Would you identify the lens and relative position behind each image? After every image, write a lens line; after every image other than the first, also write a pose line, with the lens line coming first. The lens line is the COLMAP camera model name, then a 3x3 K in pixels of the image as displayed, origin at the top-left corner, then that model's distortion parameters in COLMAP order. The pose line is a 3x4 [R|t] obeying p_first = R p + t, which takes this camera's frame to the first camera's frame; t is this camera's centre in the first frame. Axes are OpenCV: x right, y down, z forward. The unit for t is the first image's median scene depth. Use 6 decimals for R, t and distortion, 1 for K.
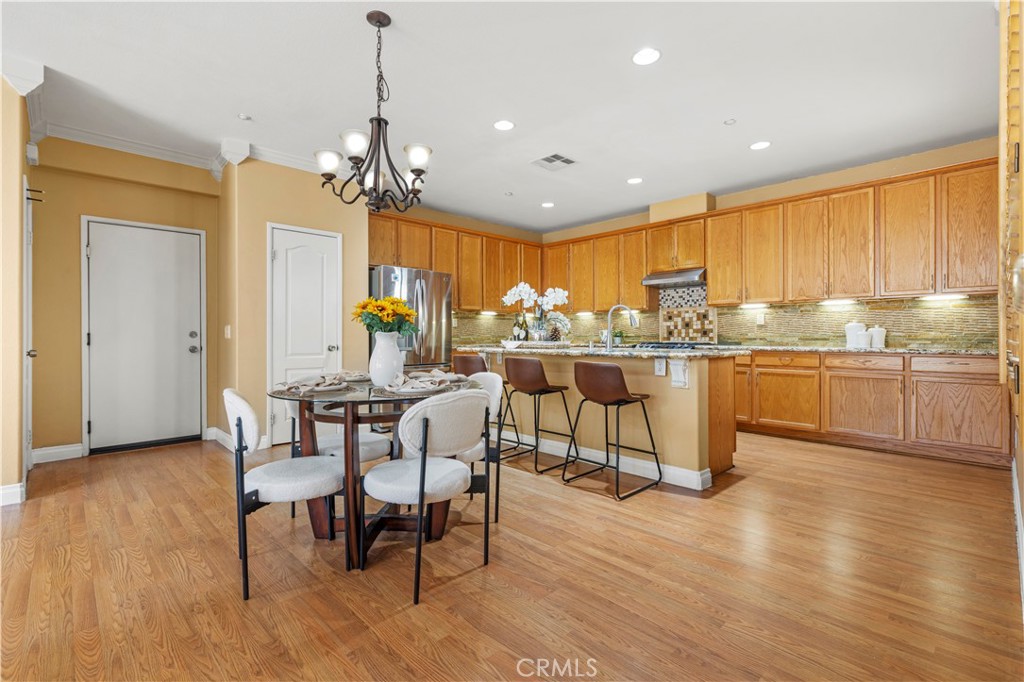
lens RADIAL K [[464.1, 0, 510.3], [0, 464.1, 338.1], [0, 0, 1]] dist [0.000961, 0.000201]
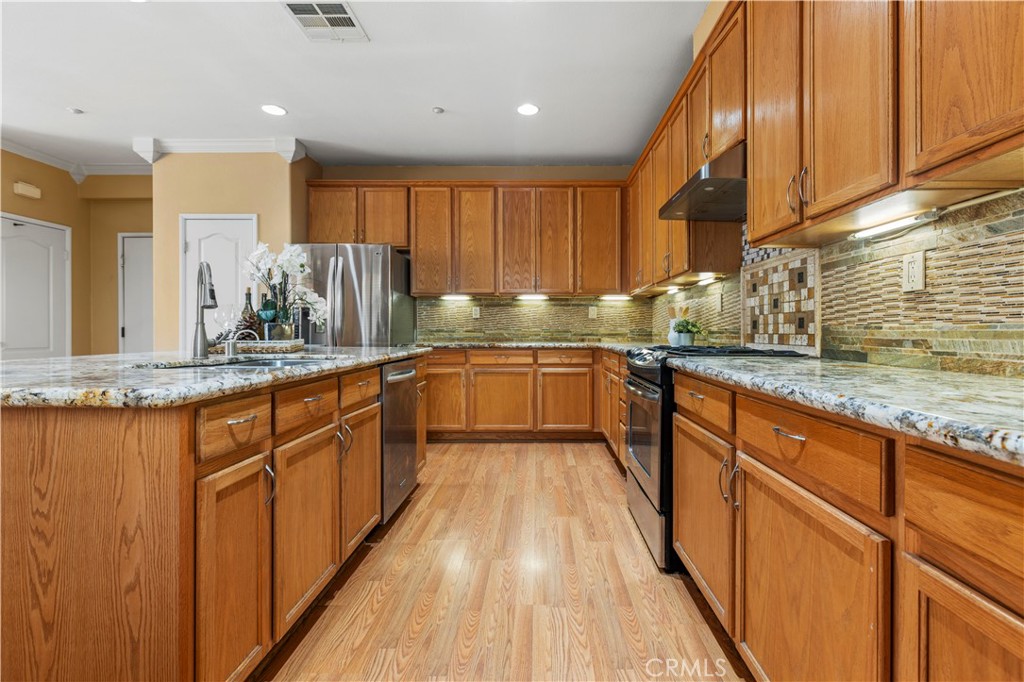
lens RADIAL K [[471.1, 0, 536.9], [0, 471.1, 330.8], [0, 0, 1]] dist [0.000950, -0.000160]
pose [[0.721234, 0.002632, -0.692686, 0.575773], [-0.004729, 0.999988, -0.001124, -0.004194], [0.692675, 0.004086, 0.721238, 0.650223]]
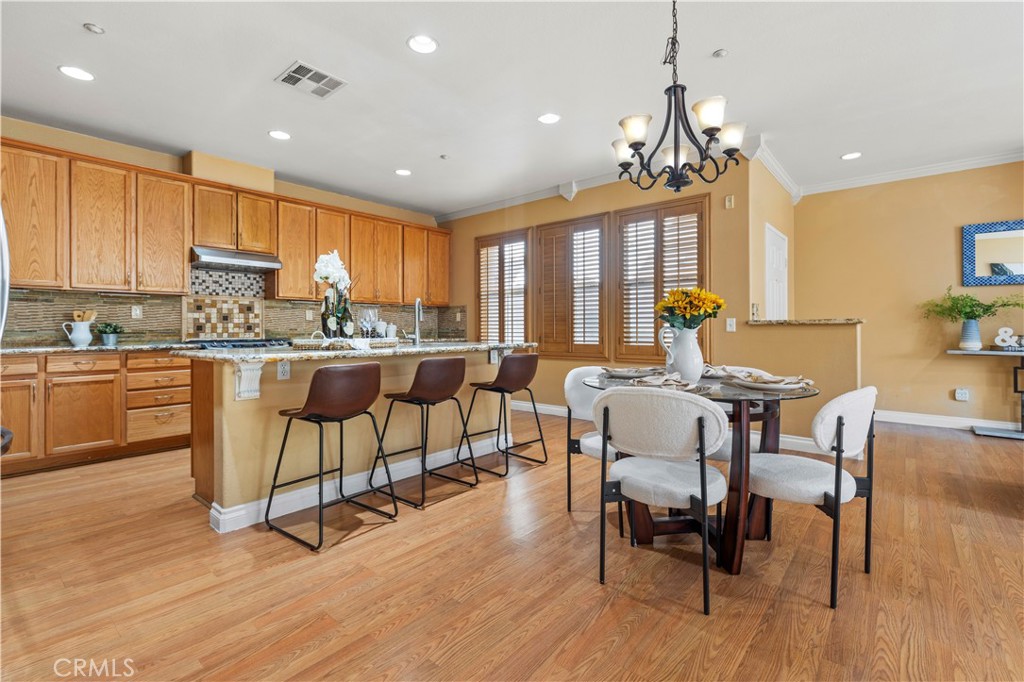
lens RADIAL K [[464.3, 0, 513.1], [0, 464.3, 328.6], [0, 0, 1]] dist [-0.000552, -0.000112]
pose [[-0.098075, 0.004599, 0.995168, -0.533326], [0.008689, 0.999955, -0.003765, -0.002741], [-0.995141, 0.008277, -0.098111, 0.655043]]
